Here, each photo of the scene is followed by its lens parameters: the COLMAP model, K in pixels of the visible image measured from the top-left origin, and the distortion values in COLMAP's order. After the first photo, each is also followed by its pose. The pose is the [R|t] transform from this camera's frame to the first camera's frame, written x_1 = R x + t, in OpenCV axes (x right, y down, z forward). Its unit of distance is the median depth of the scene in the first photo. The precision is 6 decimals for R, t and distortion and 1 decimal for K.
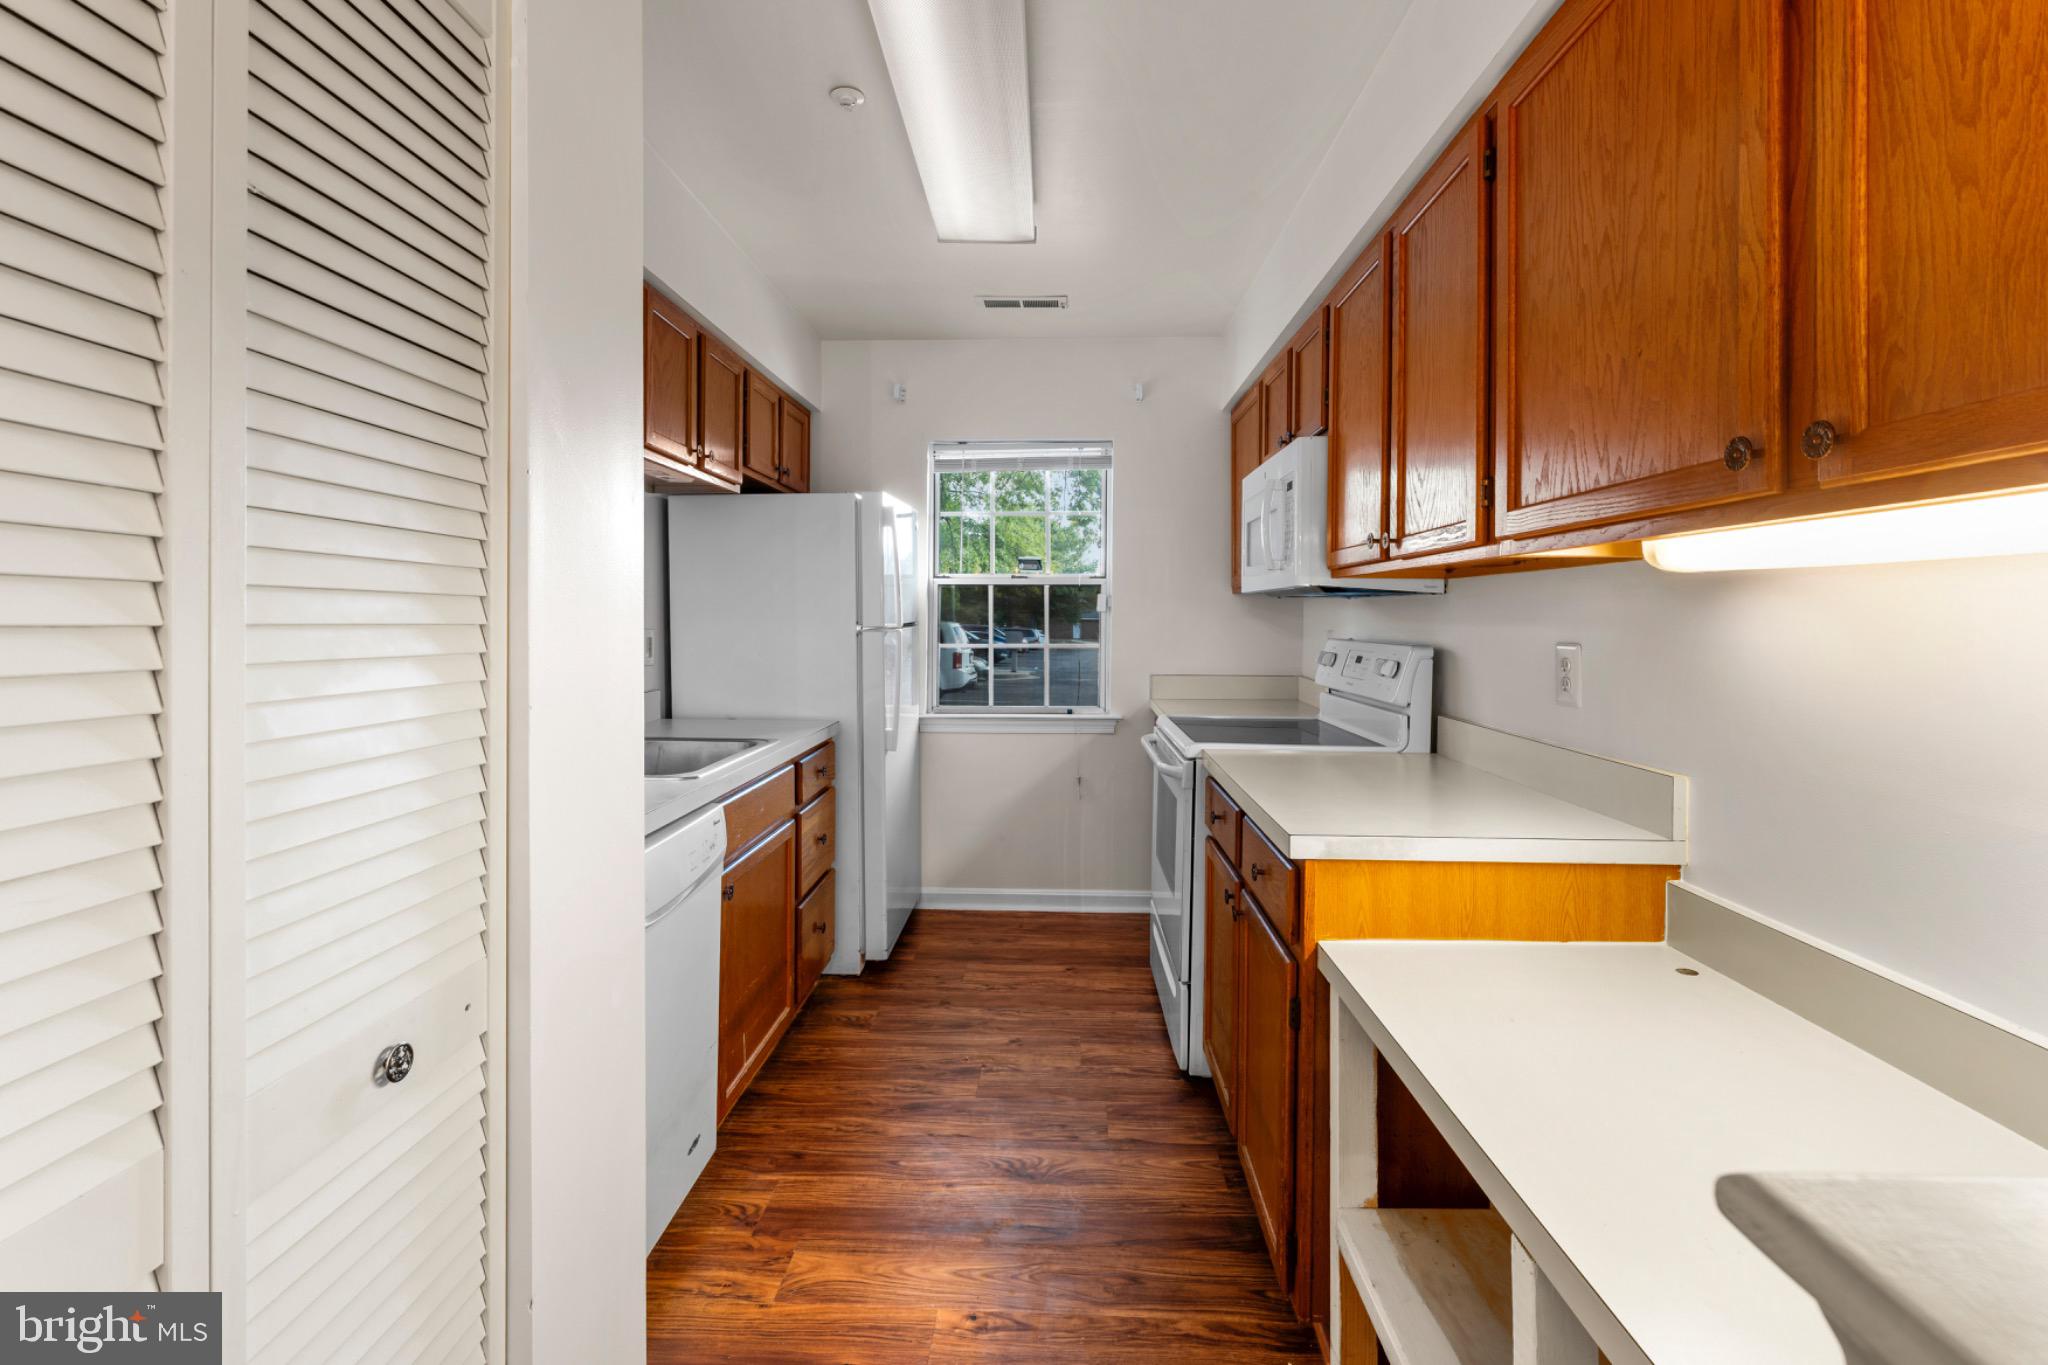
lens RADIAL K [[891.6, 0, 1040.3], [0, 891.6, 612.6], [0, 0, 1]] dist [-0.001792, -0.000176]
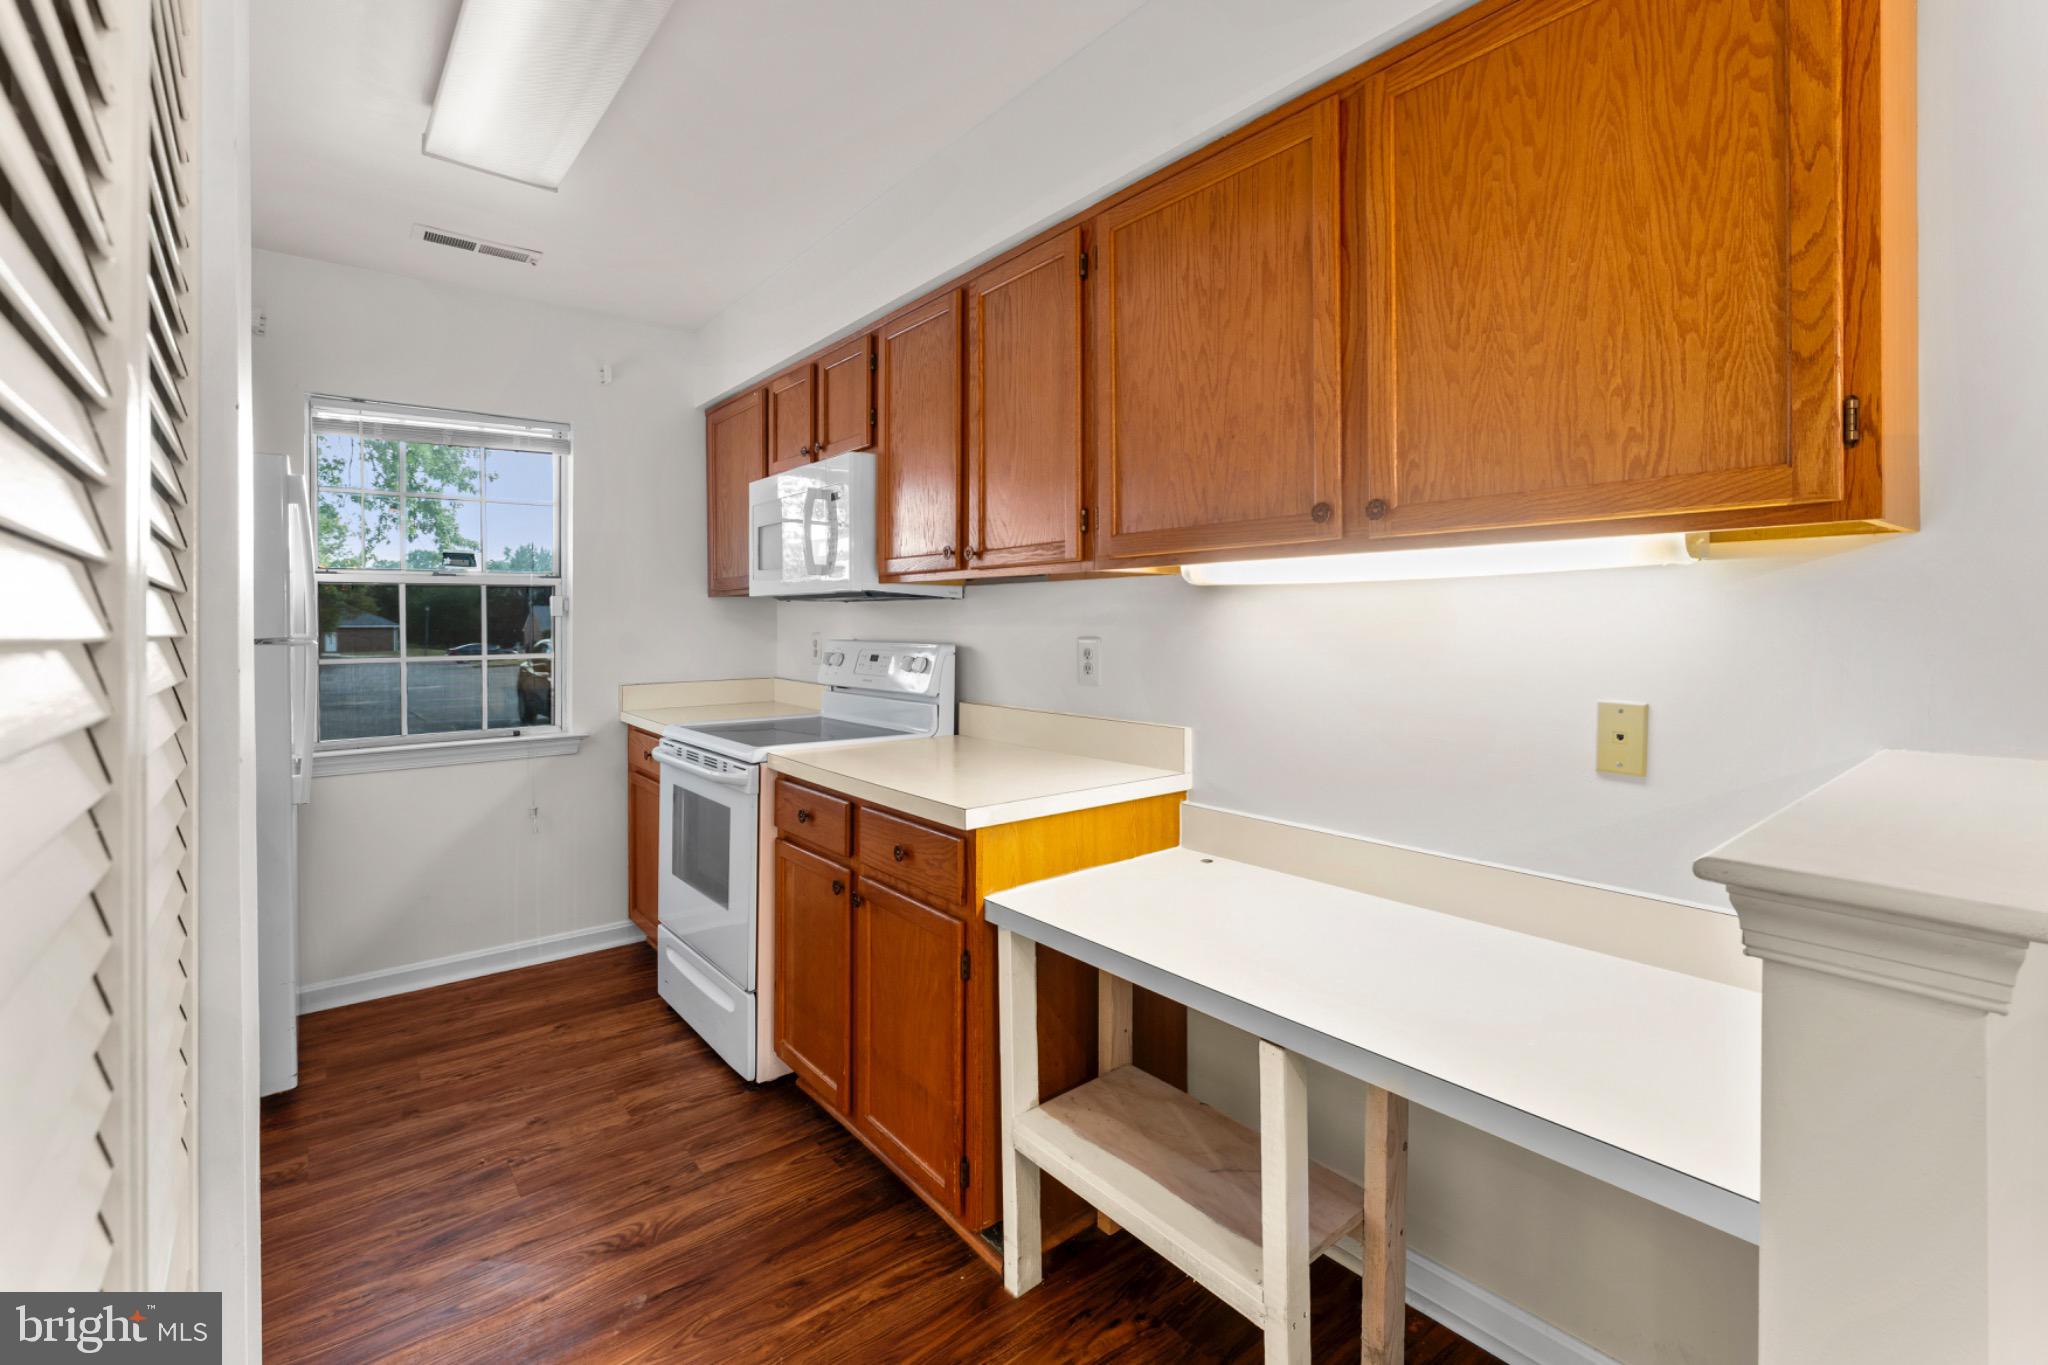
lens RADIAL K [[891.6, 0, 1030.3], [0, 891.6, 610.3], [0, 0, 1]] dist [-0.001792, -0.000176]
pose [[0.758149, -0.002117, 0.652078, -0.228635], [0.006569, 0.999969, -0.004391, -0.000039], [-0.652048, 0.007613, 0.758139, 0.044978]]
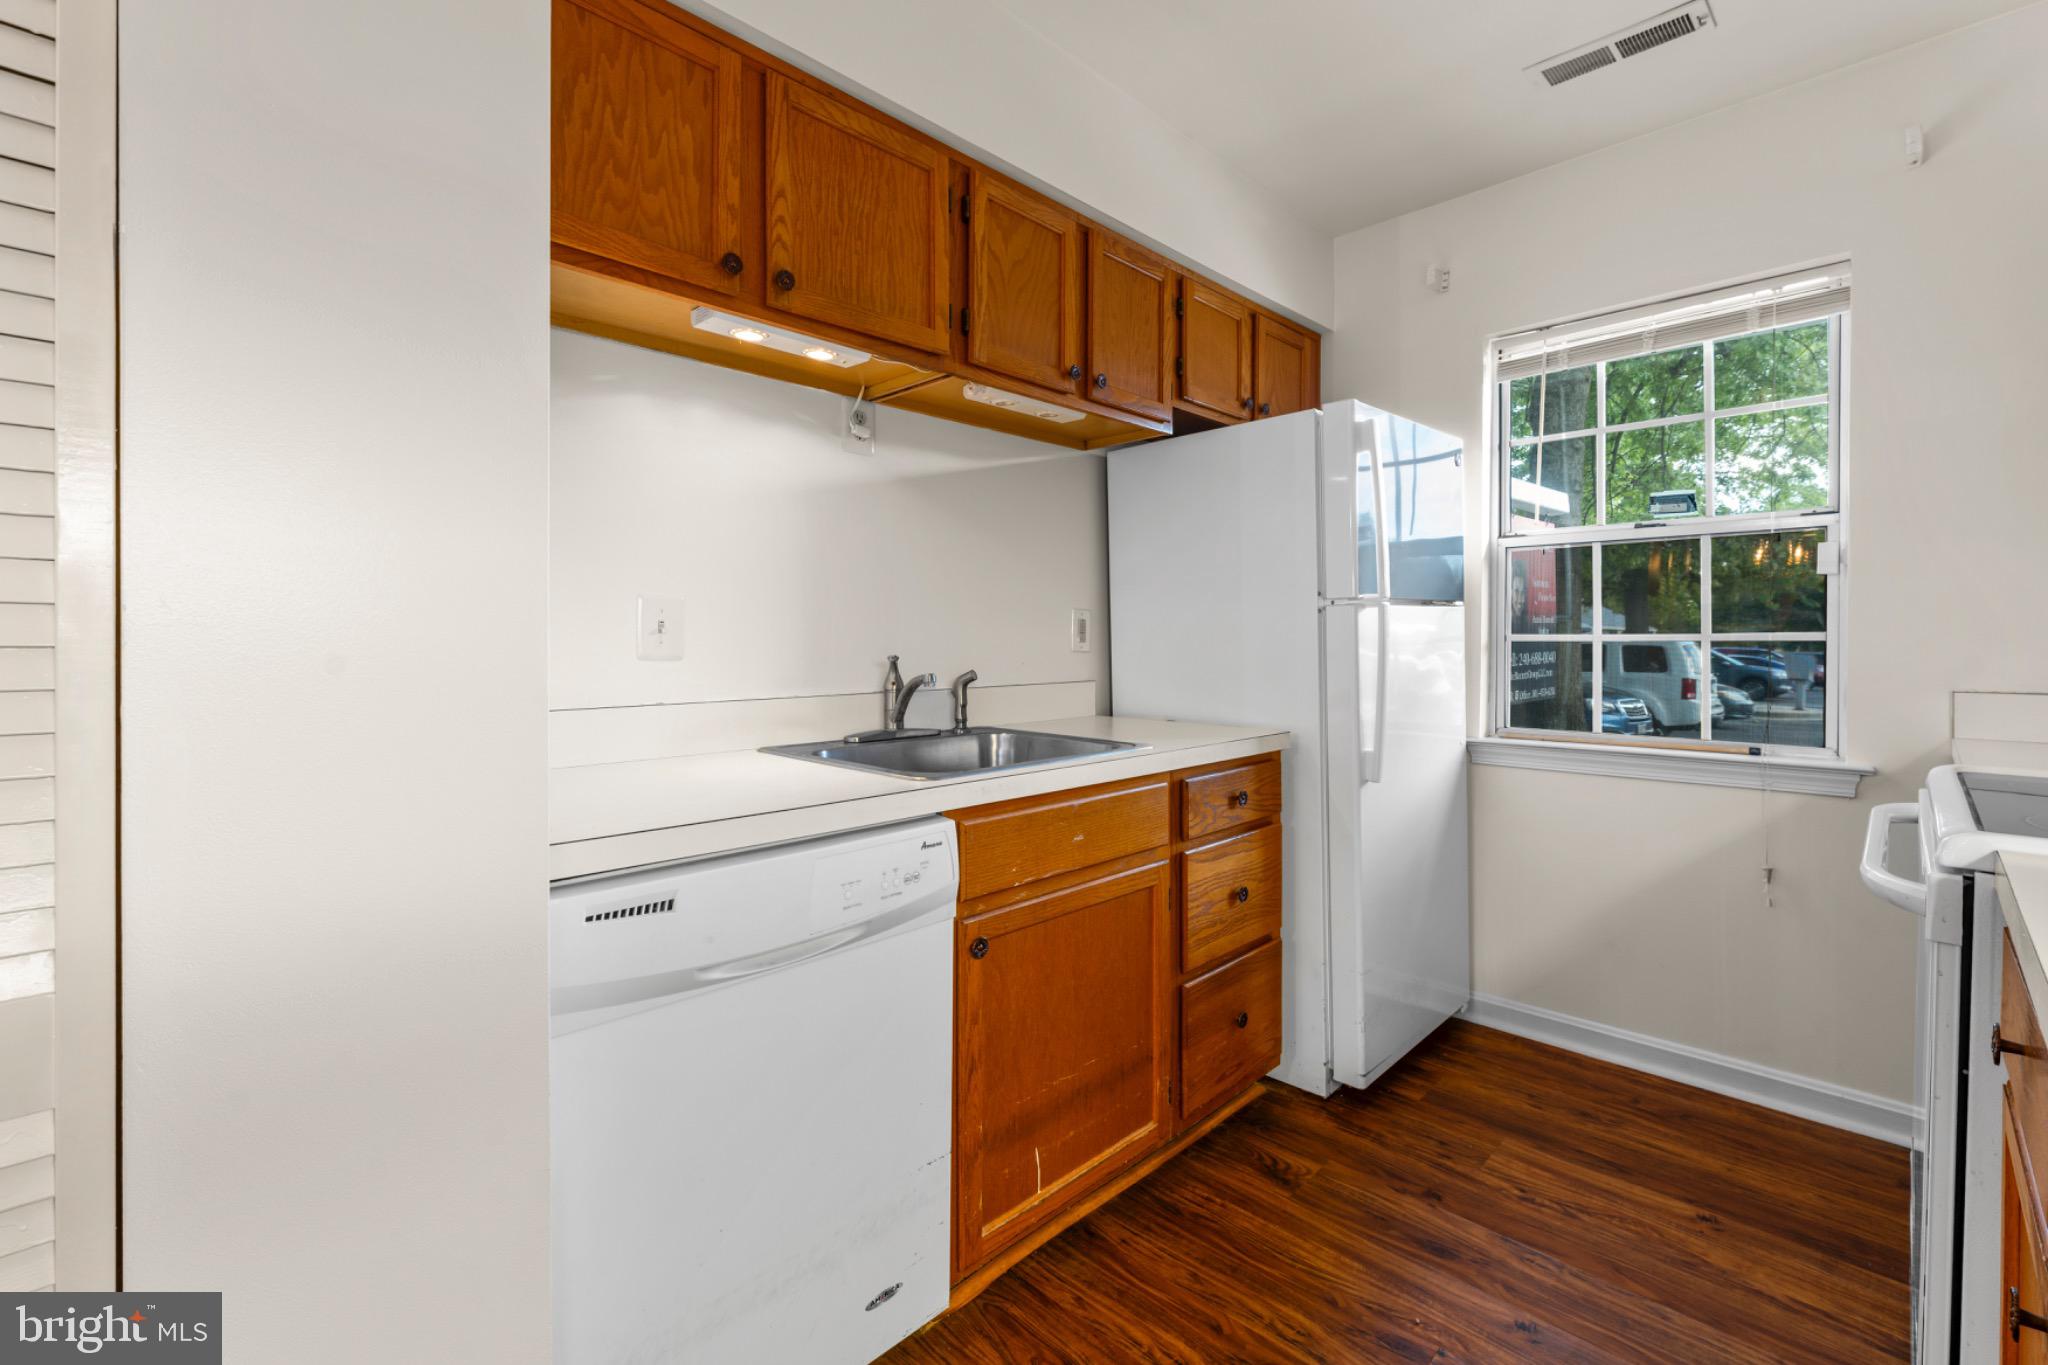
lens RADIAL K [[891.6, 0, 1037.7], [0, 891.6, 638.5], [0, 0, 1]] dist [-0.001792, -0.000176]
pose [[0.731537, -0.005556, -0.681779, 0.131232], [0.006632, 0.999977, -0.001033, 0.054645], [0.681769, -0.003766, 0.731557, 0.403118]]
